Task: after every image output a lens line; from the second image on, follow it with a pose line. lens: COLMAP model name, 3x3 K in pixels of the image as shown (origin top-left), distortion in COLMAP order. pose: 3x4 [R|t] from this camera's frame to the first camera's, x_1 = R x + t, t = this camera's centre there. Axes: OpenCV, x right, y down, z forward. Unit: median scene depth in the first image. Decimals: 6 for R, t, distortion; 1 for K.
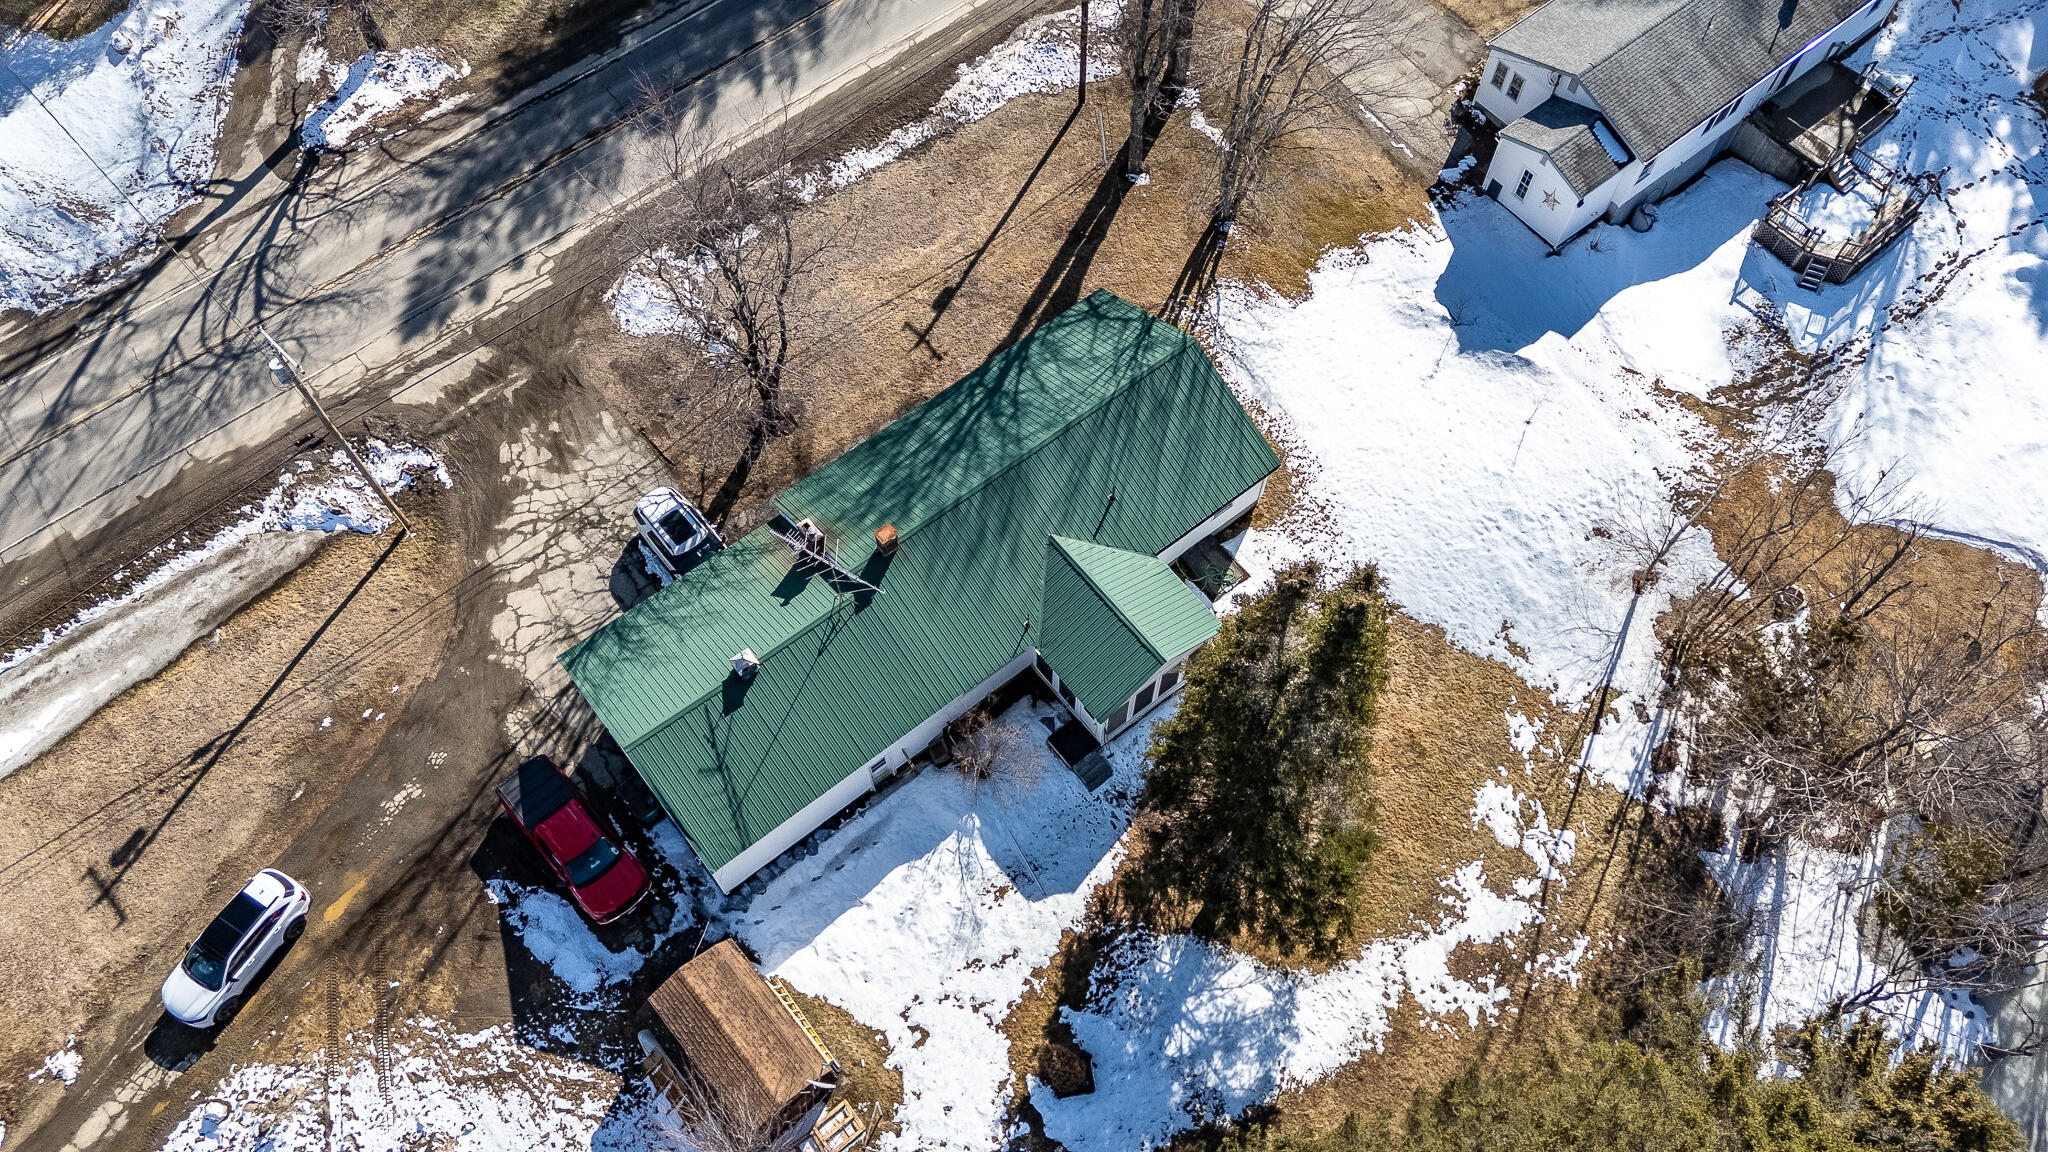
lens RADIAL K [[1504.8, 0, 1020.1], [0, 1504.8, 566.1], [0, 0, 1]] dist [0.084589, -0.080288]
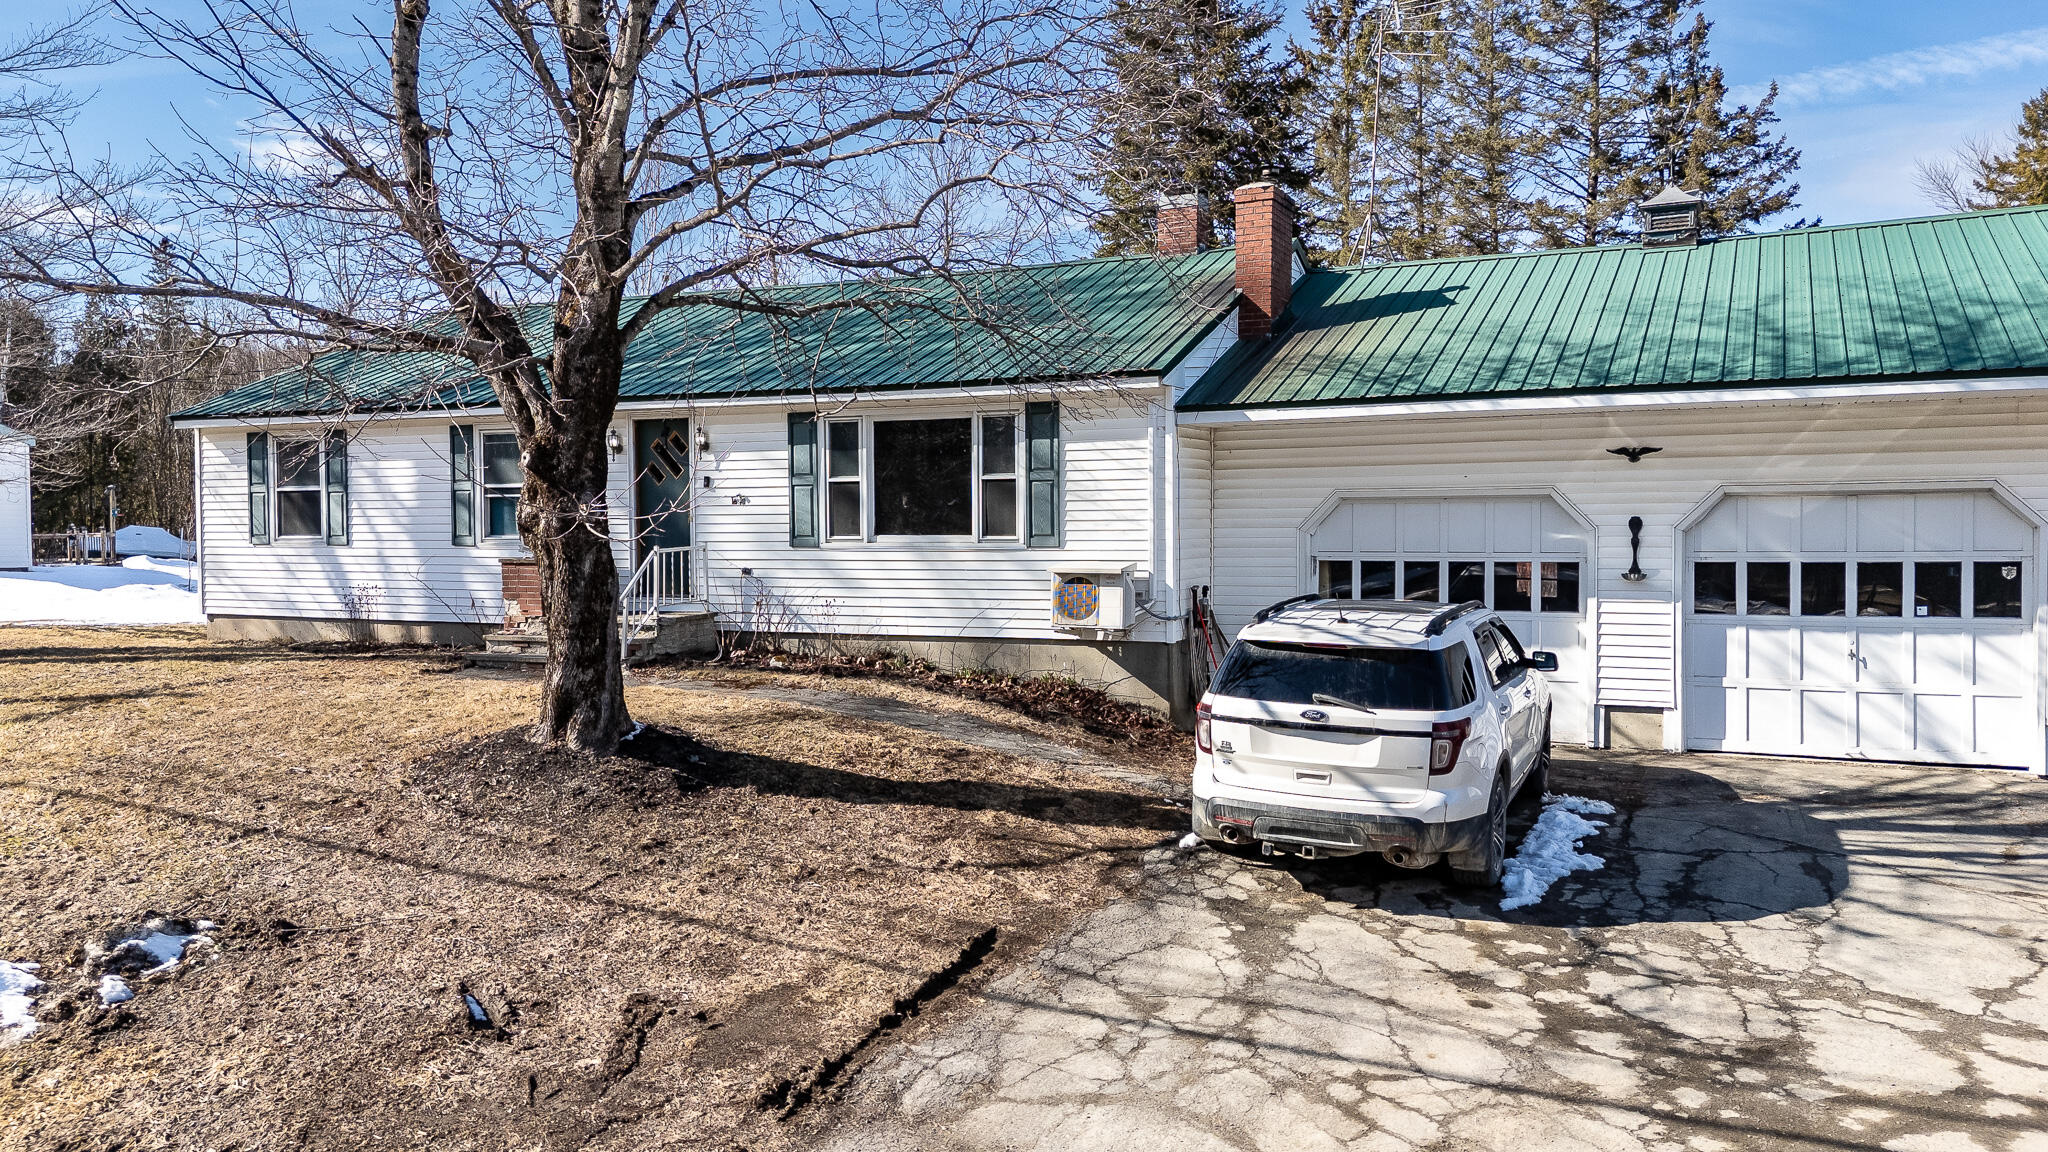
lens RADIAL K [[1504.8, 0, 1027.3], [0, 1504.8, 584.4], [0, 0, 1]] dist [0.084589, -0.080288]
pose [[-0.442410, -0.028848, 0.896349, -0.420314], [0.793172, 0.453837, 0.406091, -0.164165], [-0.418511, 0.890618, -0.177900, 1.113163]]
